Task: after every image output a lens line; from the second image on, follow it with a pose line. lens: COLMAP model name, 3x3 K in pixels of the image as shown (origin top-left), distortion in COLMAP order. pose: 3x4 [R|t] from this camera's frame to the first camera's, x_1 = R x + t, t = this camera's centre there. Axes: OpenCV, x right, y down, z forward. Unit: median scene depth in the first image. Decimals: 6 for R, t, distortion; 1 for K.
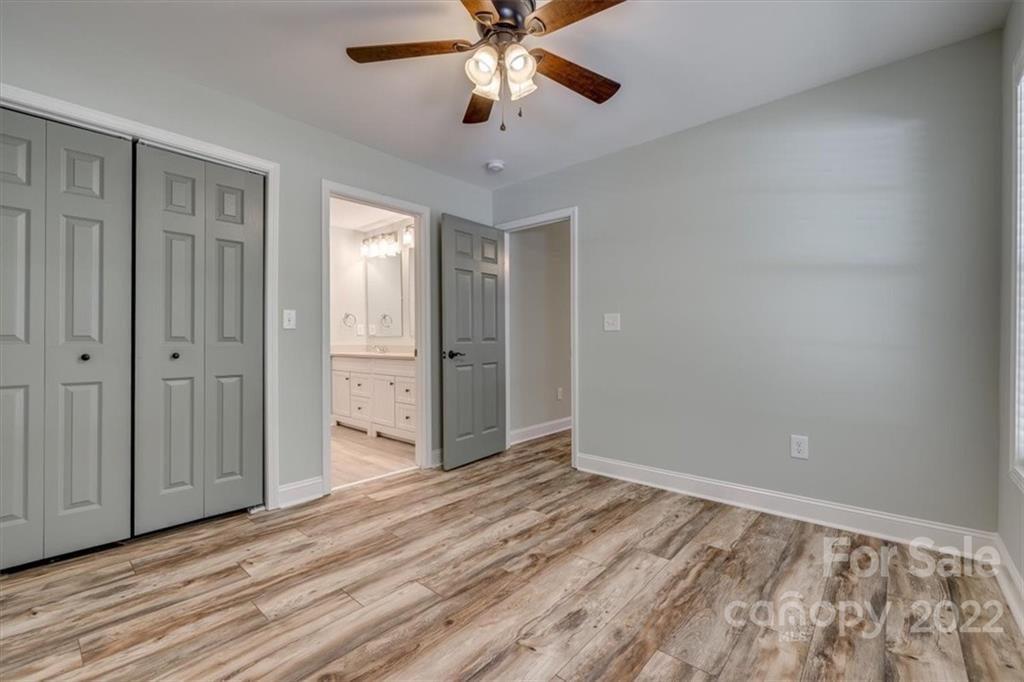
lens RADIAL K [[434.6, 0, 508.9], [0, 434.6, 337.7], [0, 0, 1]] dist [-0.001488, -0.000059]
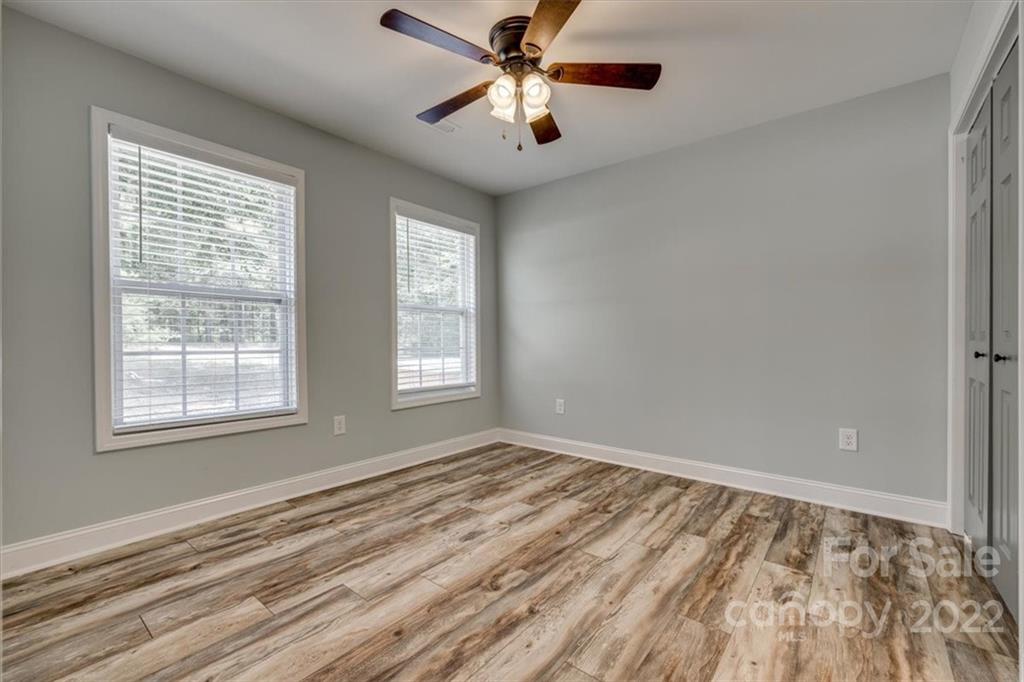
lens RADIAL K [[434.6, 0, 508.9], [0, 434.6, 337.7], [0, 0, 1]] dist [-0.001488, -0.000059]
pose [[-0.999035, 0.000150, -0.043913, 0.071121], [0.000585, 0.999951, -0.009881, 0.016766], [0.043909, -0.009898, -0.998987, 1.961188]]
